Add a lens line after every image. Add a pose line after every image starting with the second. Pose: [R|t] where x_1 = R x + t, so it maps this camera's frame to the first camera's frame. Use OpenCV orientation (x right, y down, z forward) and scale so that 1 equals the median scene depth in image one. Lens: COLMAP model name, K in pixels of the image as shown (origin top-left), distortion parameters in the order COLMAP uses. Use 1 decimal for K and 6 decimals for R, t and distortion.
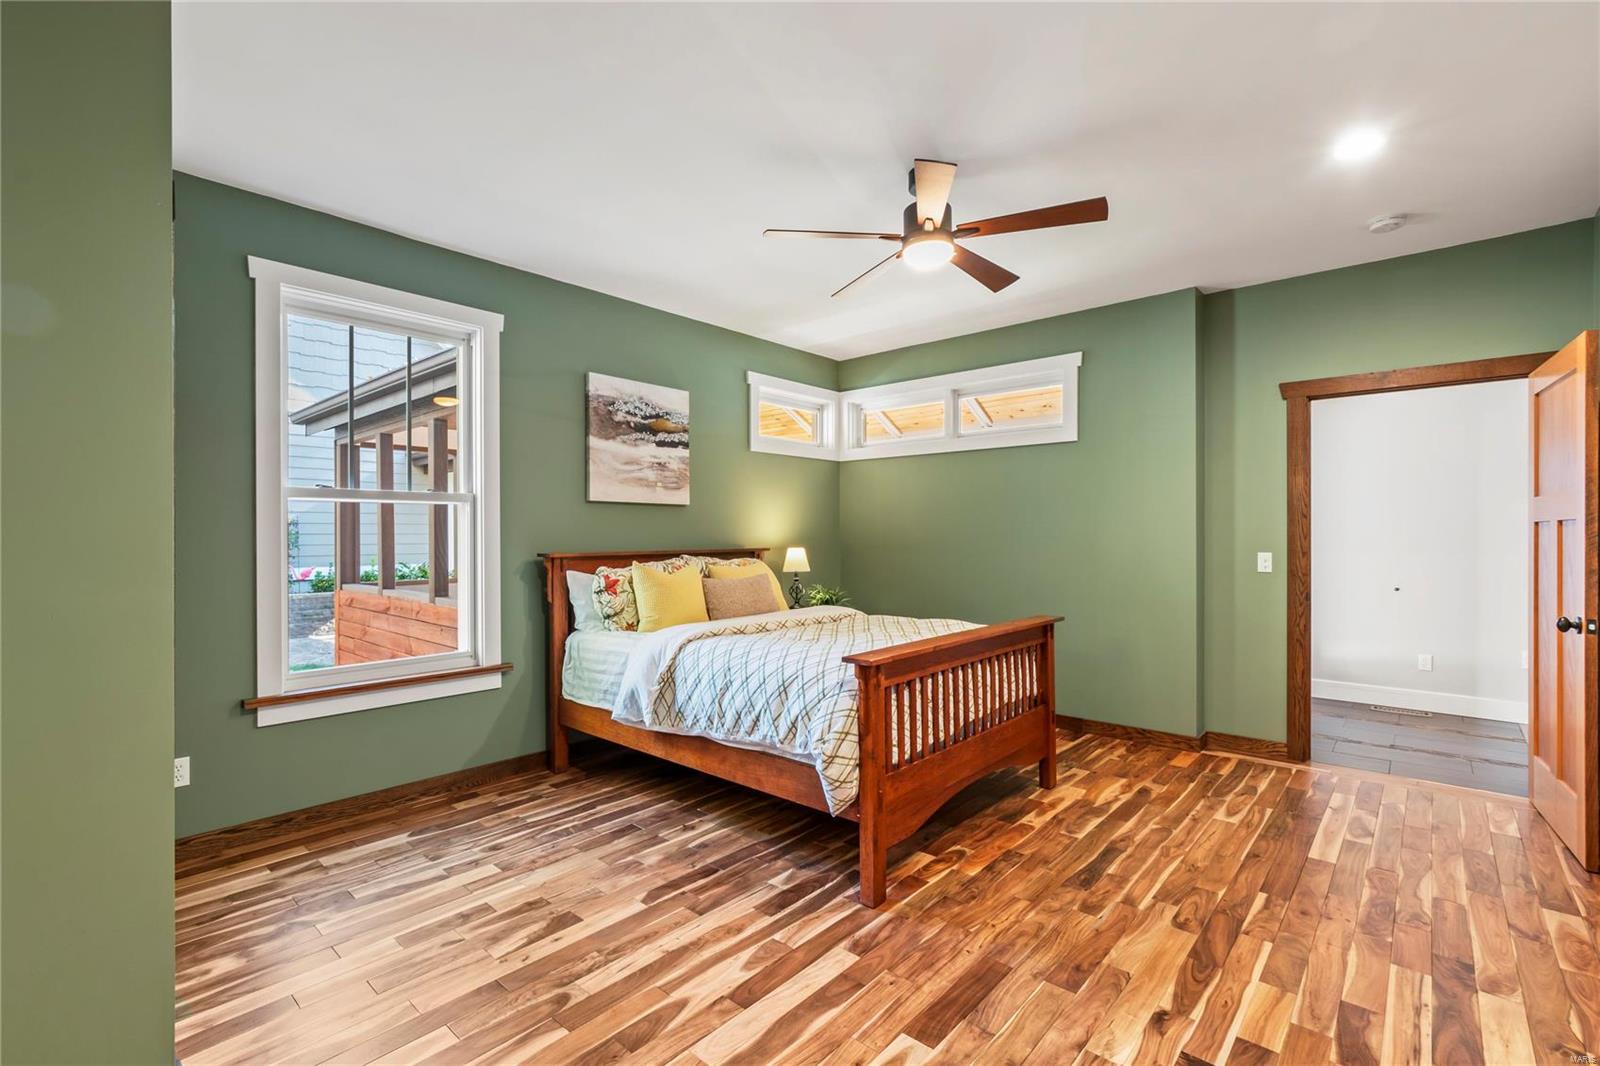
lens RADIAL K [[708.5, 0, 797.1], [0, 708.5, 542.9], [0, 0, 1]] dist [-0.000719, 0.001317]
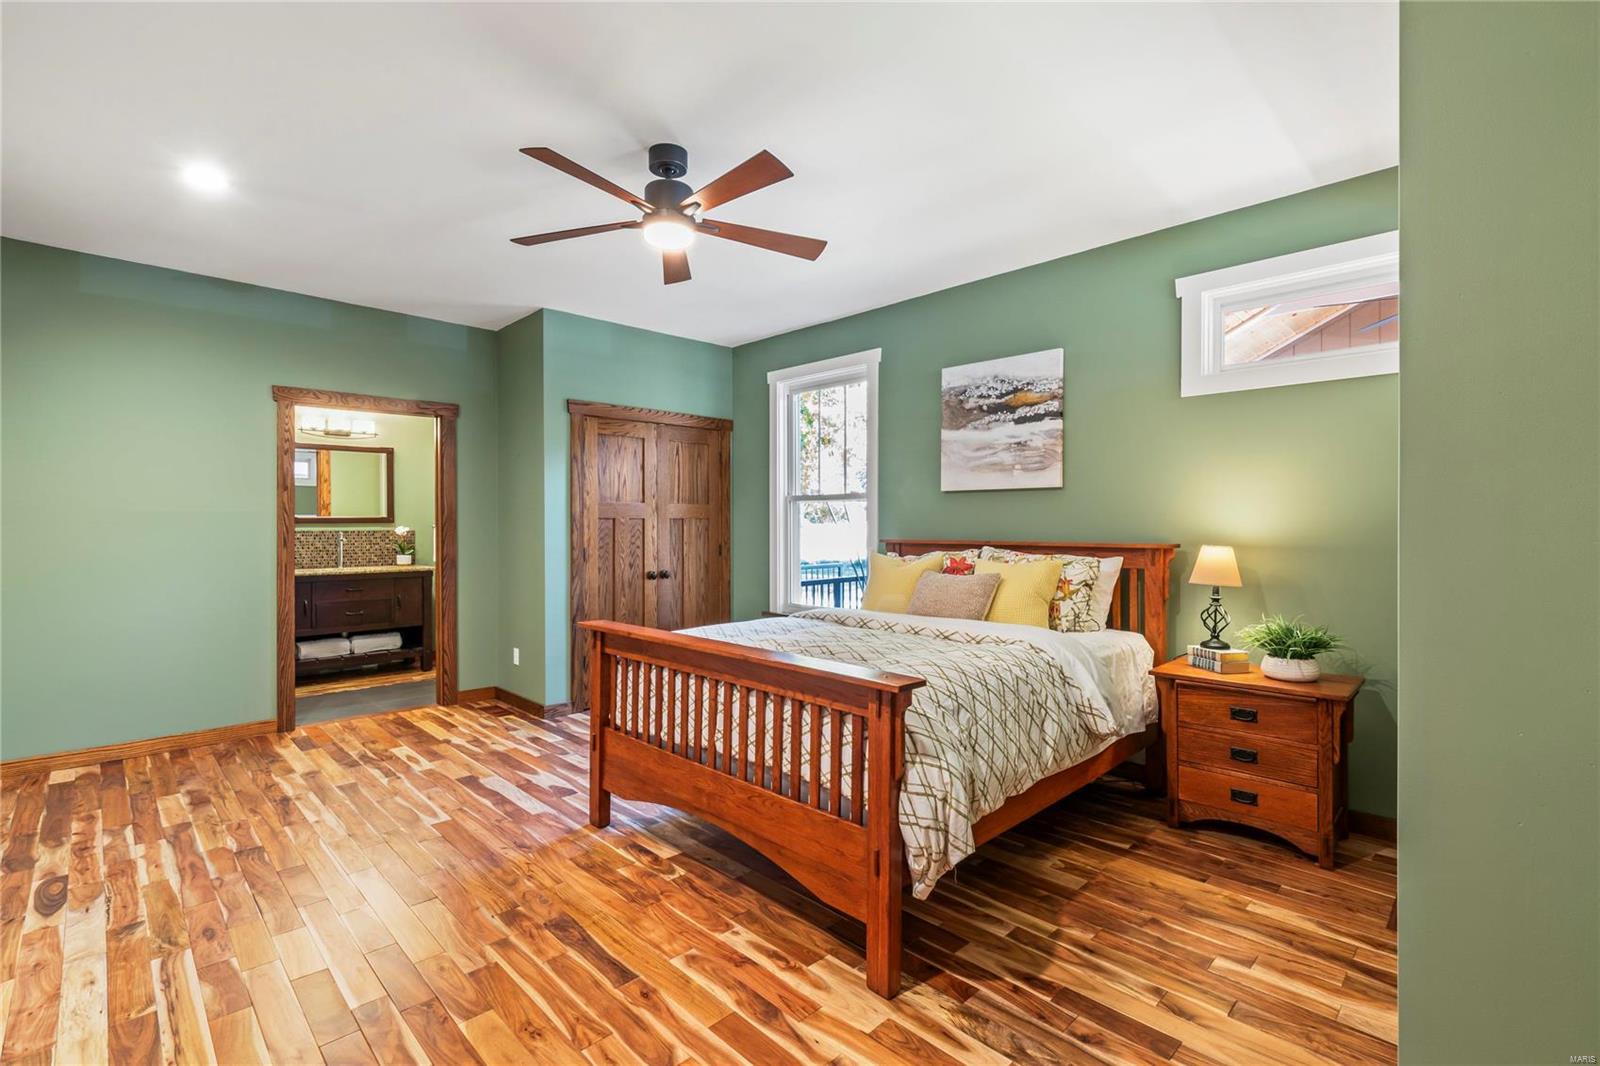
lens RADIAL K [[726.6, 0, 783.3], [0, 726.6, 529.8], [0, 0, 1]] dist [-0.000106, 0.001105]
pose [[-0.076757, 0.009574, -0.997004, 0.790161], [-0.010705, 0.999888, 0.010426, -0.010671], [0.996992, 0.011473, -0.076646, 0.834890]]
